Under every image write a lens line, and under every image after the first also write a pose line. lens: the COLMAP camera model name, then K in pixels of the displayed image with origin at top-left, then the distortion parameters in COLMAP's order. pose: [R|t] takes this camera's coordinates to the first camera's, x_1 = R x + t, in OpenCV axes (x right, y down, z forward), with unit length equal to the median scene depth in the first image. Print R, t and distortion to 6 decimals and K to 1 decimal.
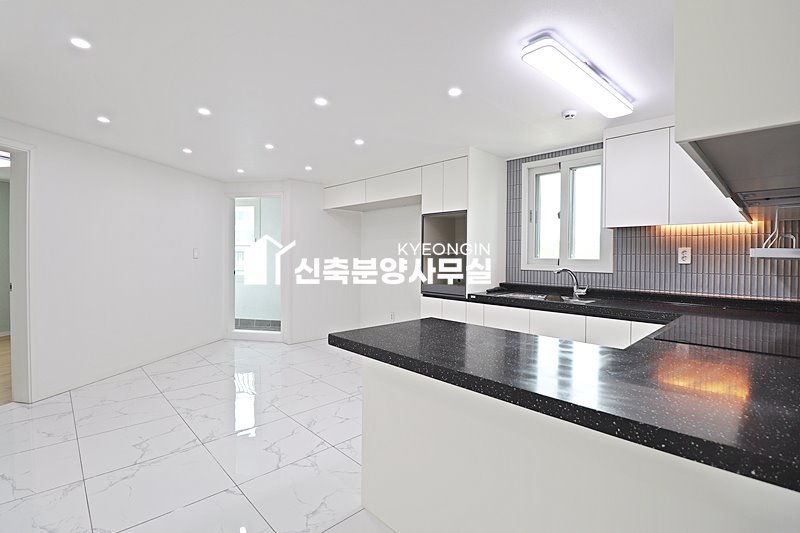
lens RADIAL K [[375.5, 0, 400.9], [0, 375.5, 258.7], [0, 0, 1]] dist [-0.003703, -0.001099]
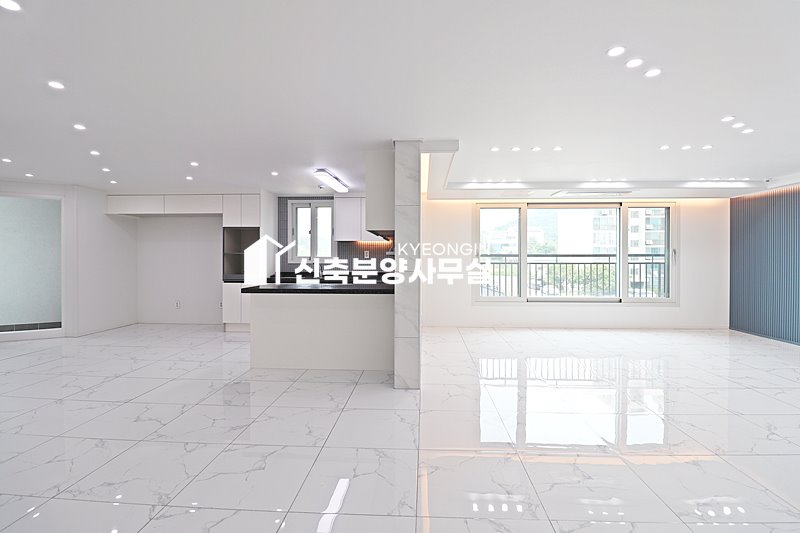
lens RADIAL K [[375.5, 0, 400.9], [0, 375.5, 258.7], [0, 0, 1]] dist [-0.003703, -0.001099]
pose [[0.736093, -0.007732, 0.676837, -0.469654], [0.007733, 0.999966, 0.003014, 0.007547], [-0.676837, 0.003016, 0.736127, -0.609797]]
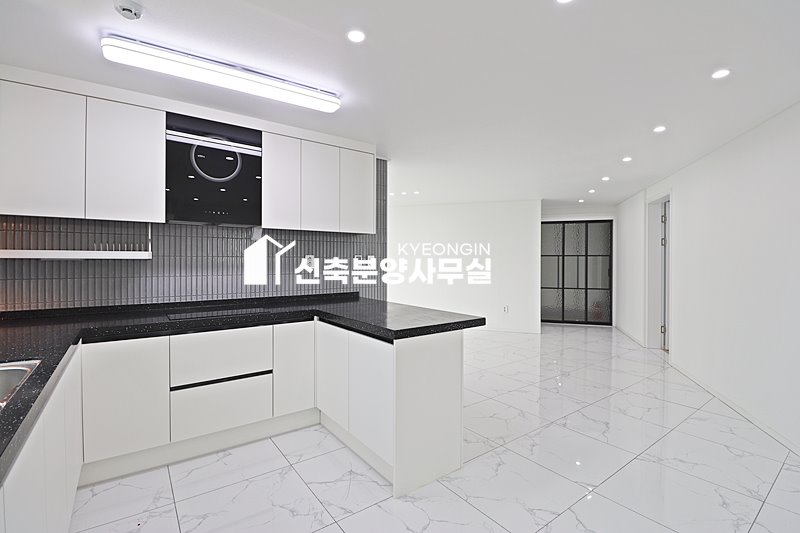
lens RADIAL K [[369.4, 0, 404.5], [0, 369.4, 261.2], [0, 0, 1]] dist [0.002395, -0.013523]
pose [[-0.991846, -0.010511, 0.127011, -0.032113], [-0.009105, 0.999891, 0.011640, -0.010966], [-0.127120, 0.010388, -0.991833, 1.108296]]
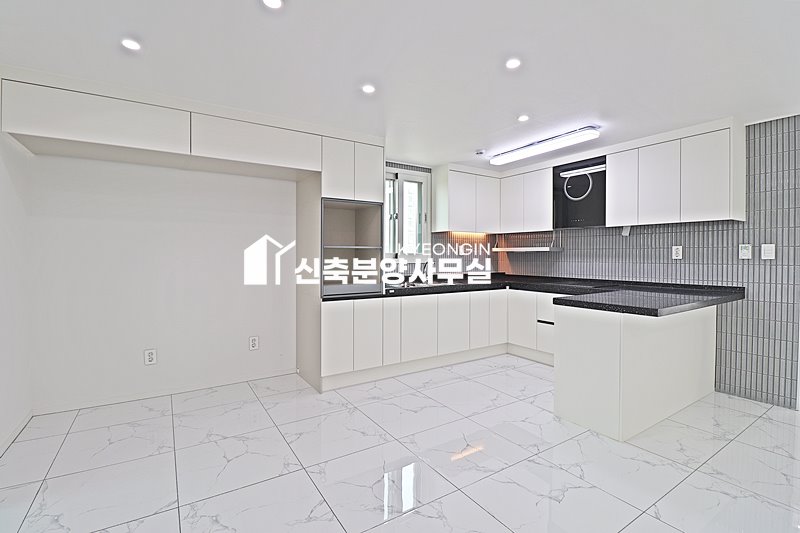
lens RADIAL K [[369.4, 0, 404.5], [0, 369.4, 261.2], [0, 0, 1]] dist [0.002395, -0.013523]
pose [[0.184010, -0.025194, 0.982601, -0.740609], [0.007989, 0.999677, 0.024136, -0.002800], [-0.982892, 0.003409, 0.184152, 0.756466]]
